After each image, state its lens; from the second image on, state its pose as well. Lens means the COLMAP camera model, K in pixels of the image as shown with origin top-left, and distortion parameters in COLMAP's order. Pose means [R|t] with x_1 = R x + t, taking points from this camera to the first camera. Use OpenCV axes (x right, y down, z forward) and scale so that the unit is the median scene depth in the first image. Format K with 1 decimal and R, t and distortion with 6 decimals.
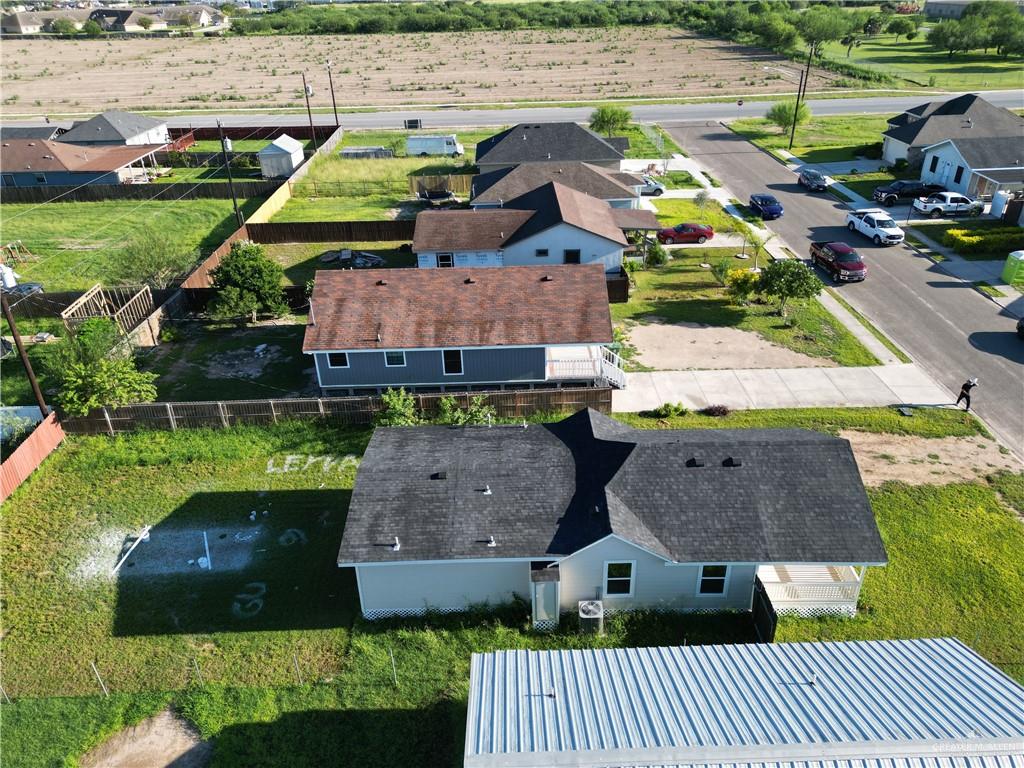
lens RADIAL K [[715.8, 0, 511.5], [0, 715.8, 380.2], [0, 0, 1]] dist [0.071704, -0.062111]
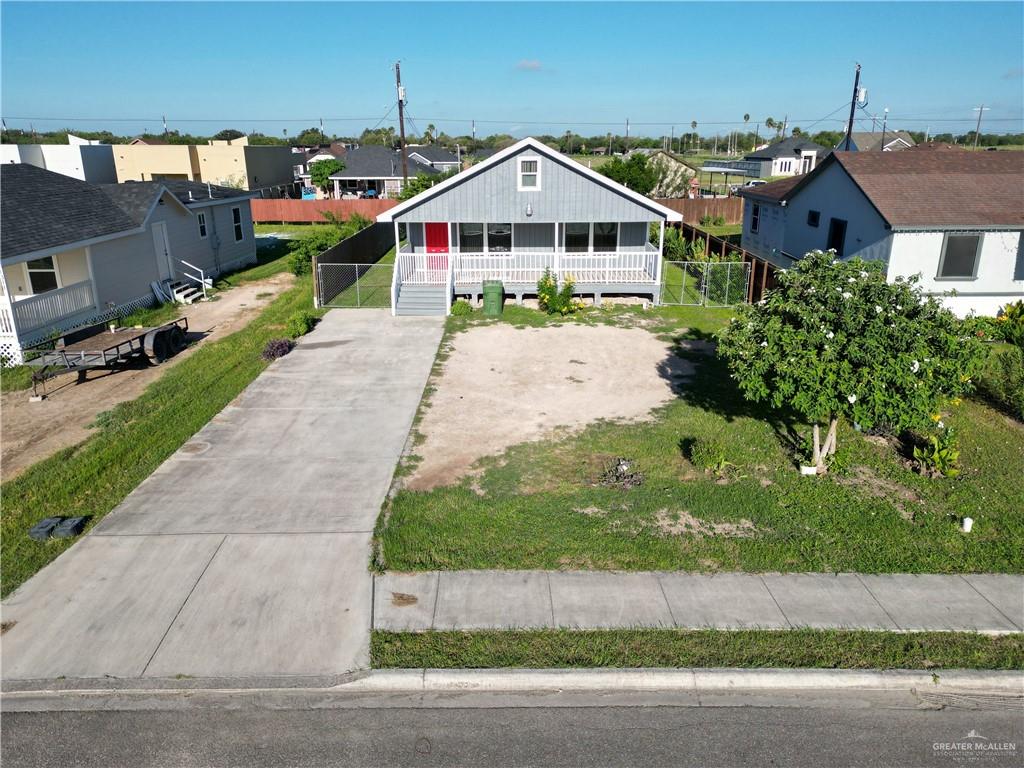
lens RADIAL K [[715.8, 0, 511.5], [0, 715.8, 380.2], [0, 0, 1]] dist [0.071704, -0.062111]
pose [[-0.025920, 0.331144, -0.943224, 0.574876], [-0.481573, 0.822705, 0.302066, -0.134556], [0.876023, 0.462061, 0.138146, 0.788353]]
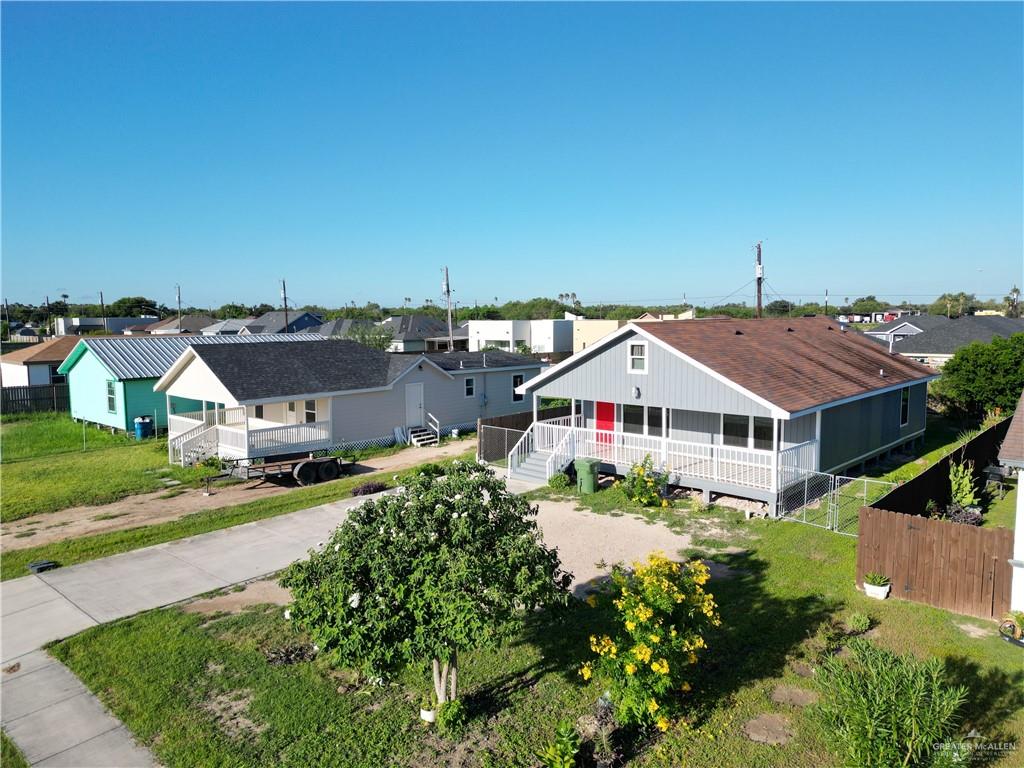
lens RADIAL K [[715.8, 0, 511.5], [0, 715.8, 380.2], [0, 0, 1]] dist [0.071704, -0.062111]
pose [[-0.690025, 0.092740, -0.717820, 0.475508], [-0.331218, 0.841359, 0.427093, -0.263200], [0.643553, 0.532460, -0.549842, 1.005142]]
